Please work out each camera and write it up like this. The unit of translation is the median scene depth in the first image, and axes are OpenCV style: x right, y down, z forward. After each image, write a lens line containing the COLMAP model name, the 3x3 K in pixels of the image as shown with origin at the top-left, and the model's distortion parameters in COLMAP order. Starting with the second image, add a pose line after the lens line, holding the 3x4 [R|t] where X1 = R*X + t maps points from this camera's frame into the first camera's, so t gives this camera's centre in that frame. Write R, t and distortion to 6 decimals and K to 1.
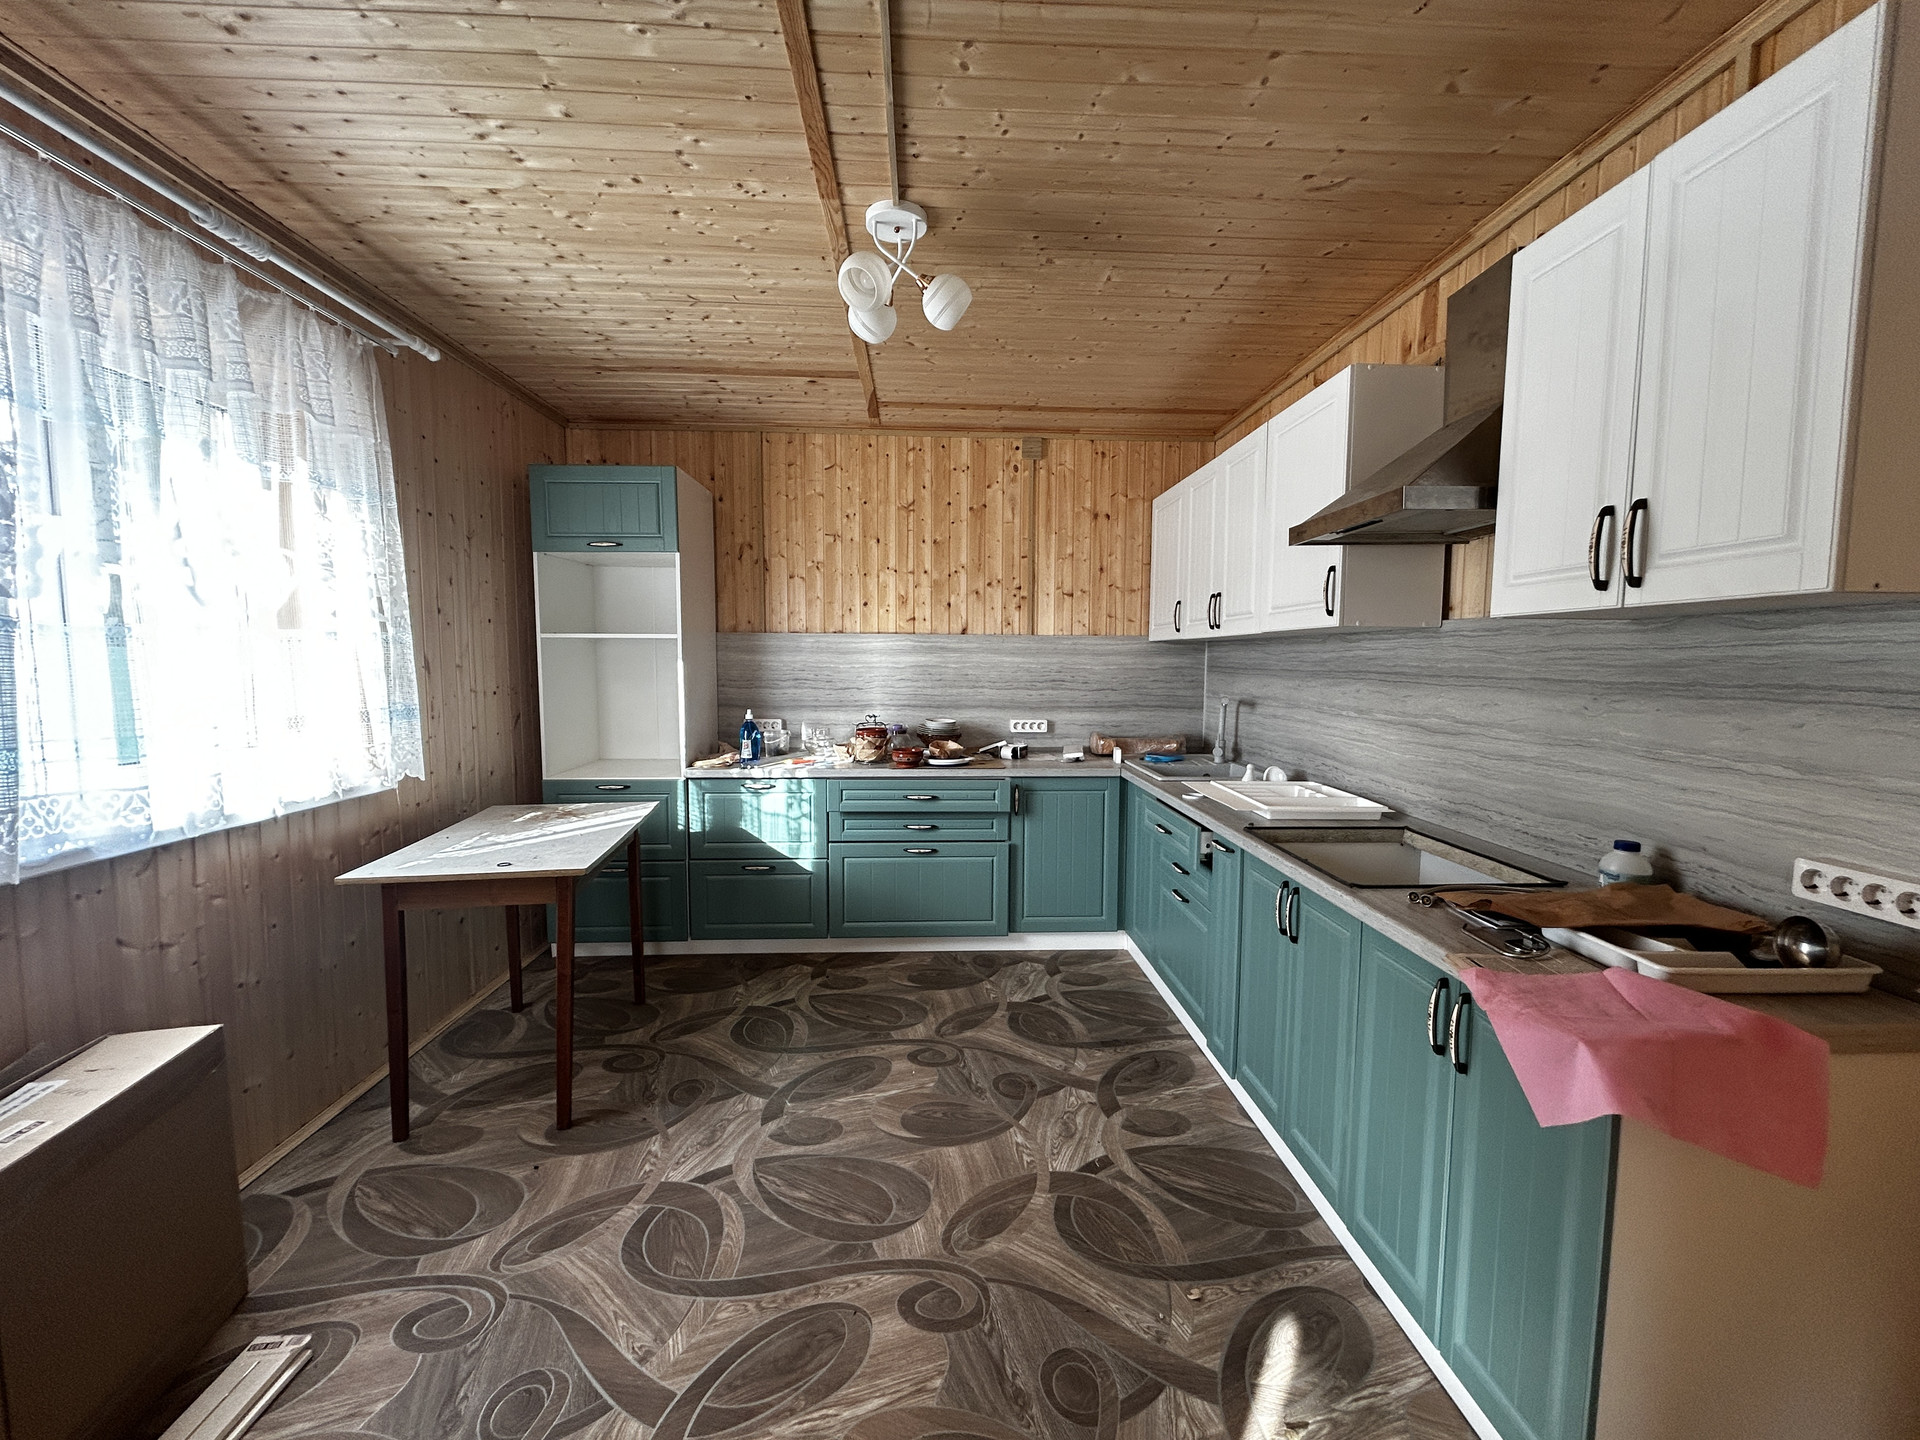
lens RADIAL K [[773.5, 0, 957.1], [0, 773.5, 717.5], [0, 0, 1]] dist [-0.000799, -0.000150]
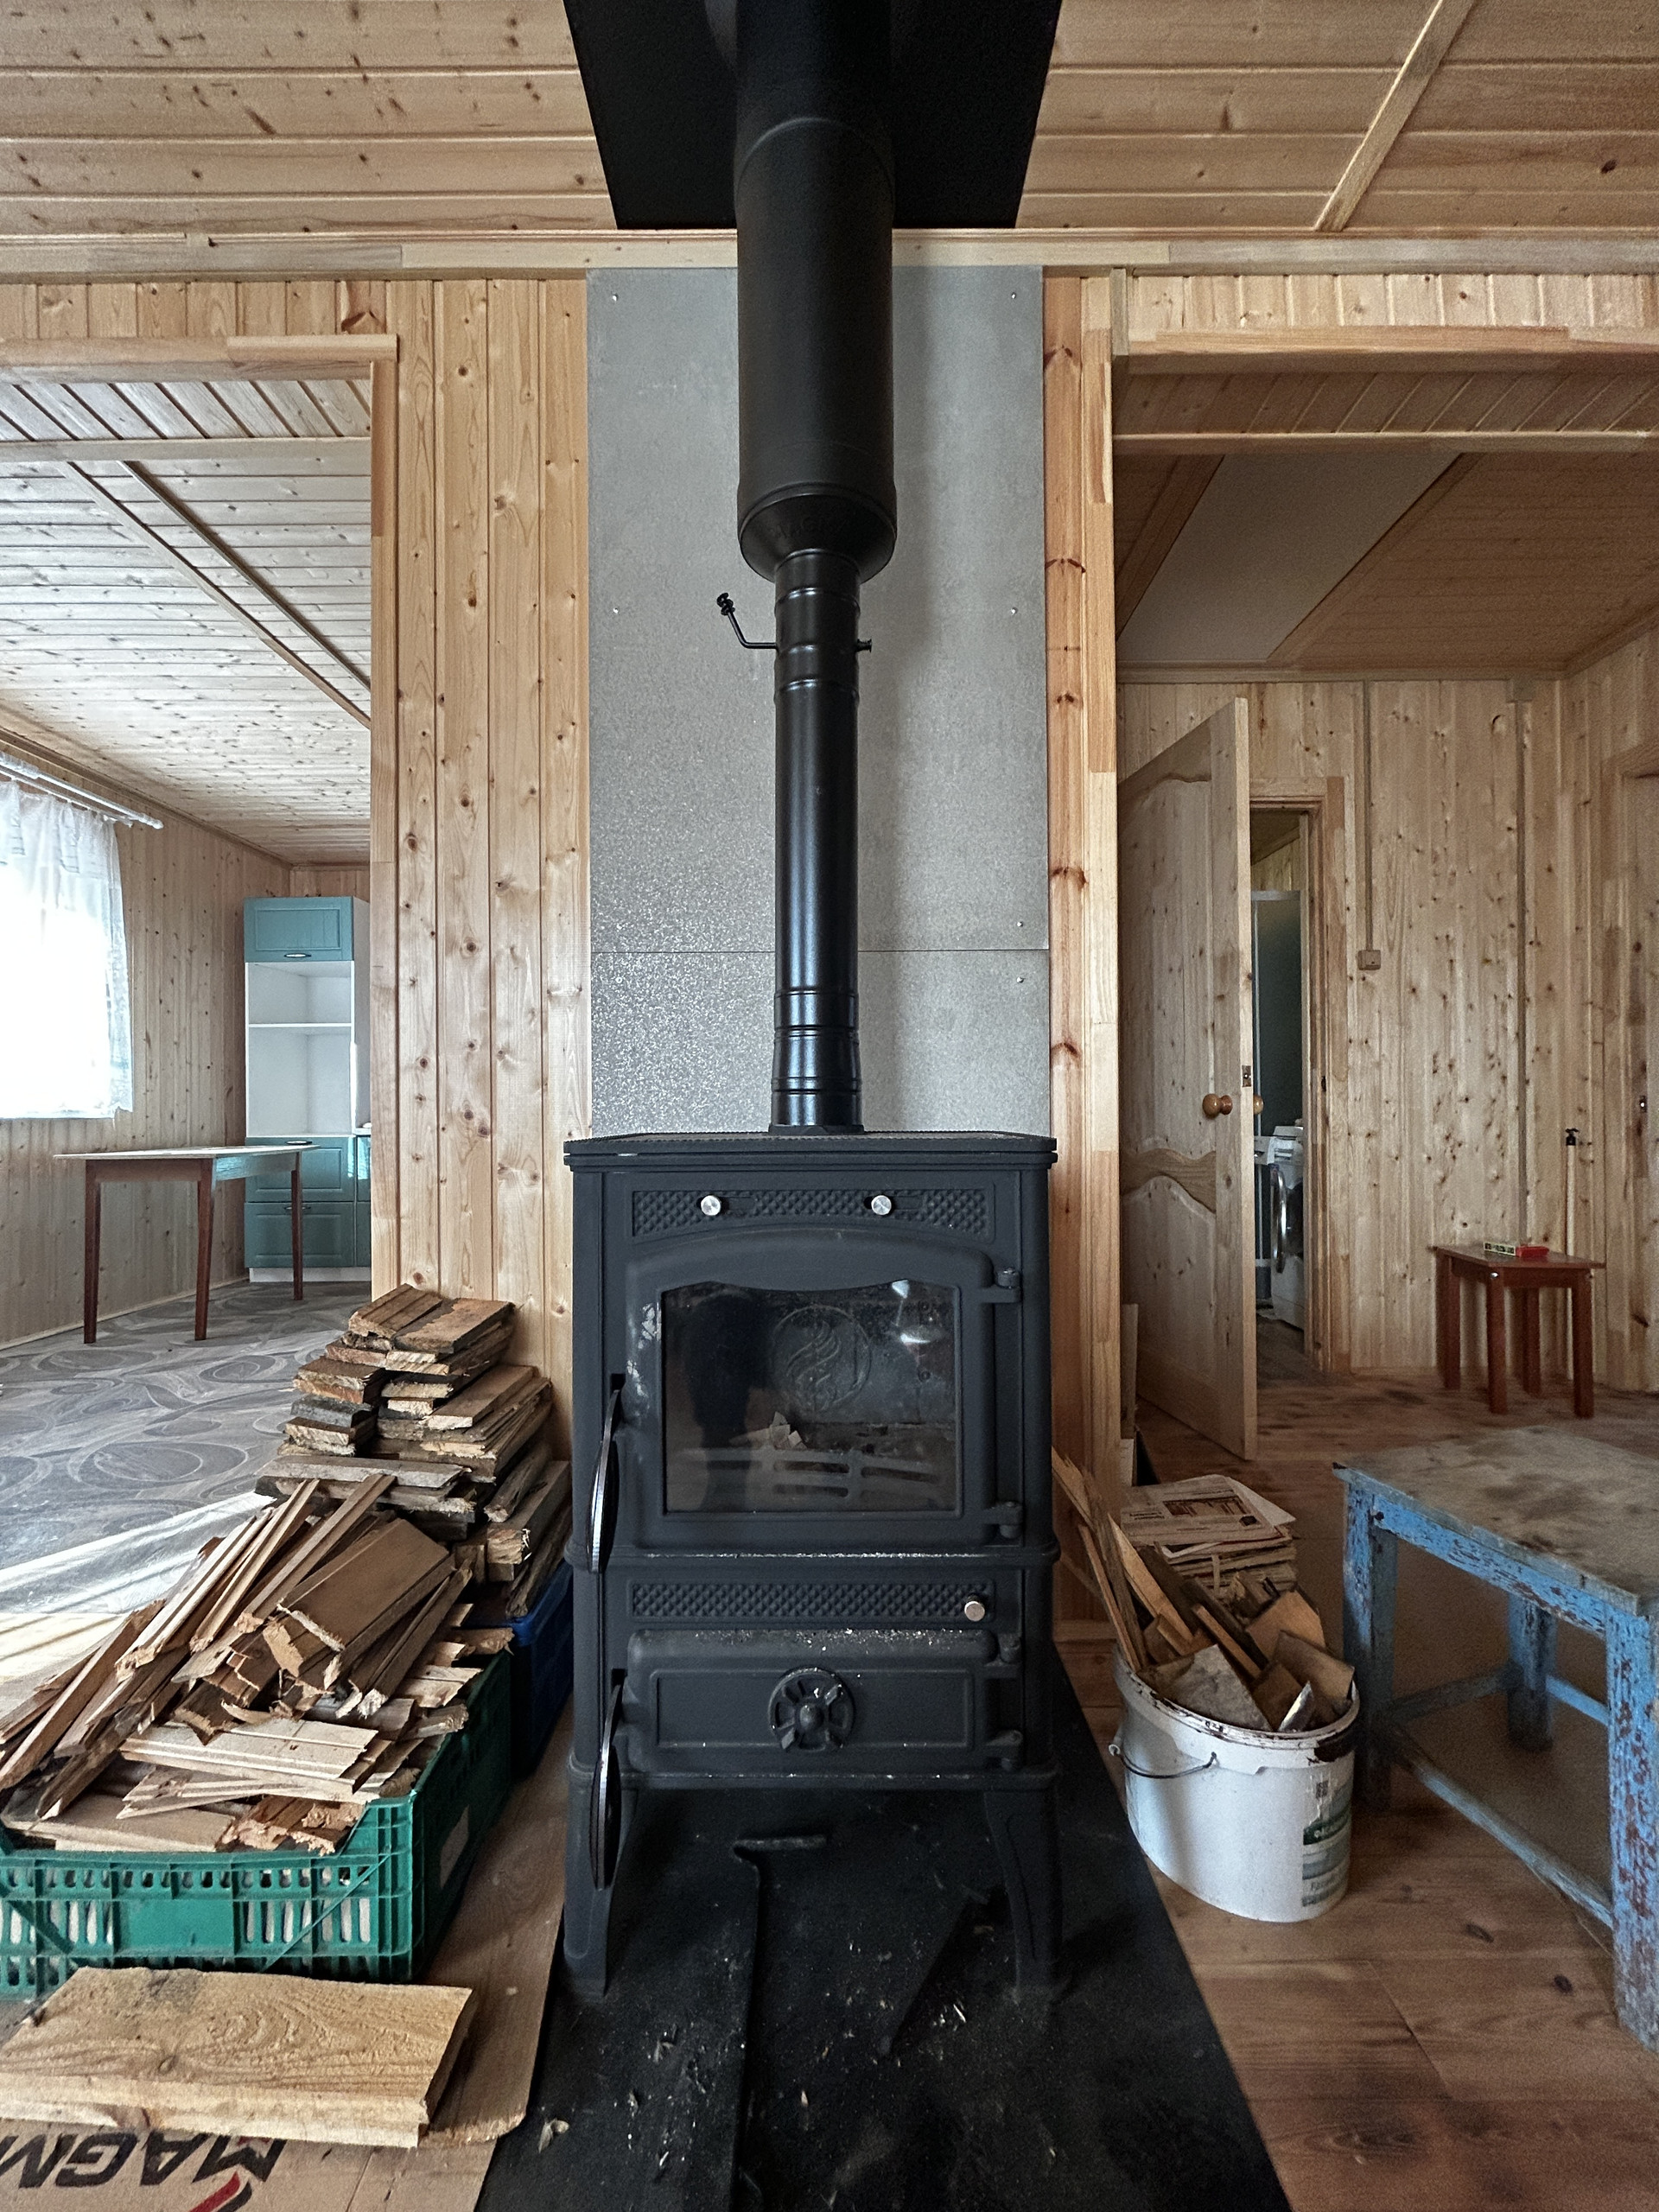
lens RADIAL K [[891.1, 0, 827.7], [0, 891.1, 1105.2], [0, 0, 1]] dist [-0.000799, -0.000150]
pose [[0.998675, -0.010293, -0.050419, 0.699934], [0.005774, 0.996016, -0.088984, 0.228541], [0.051134, 0.088575, 0.994756, -0.593060]]
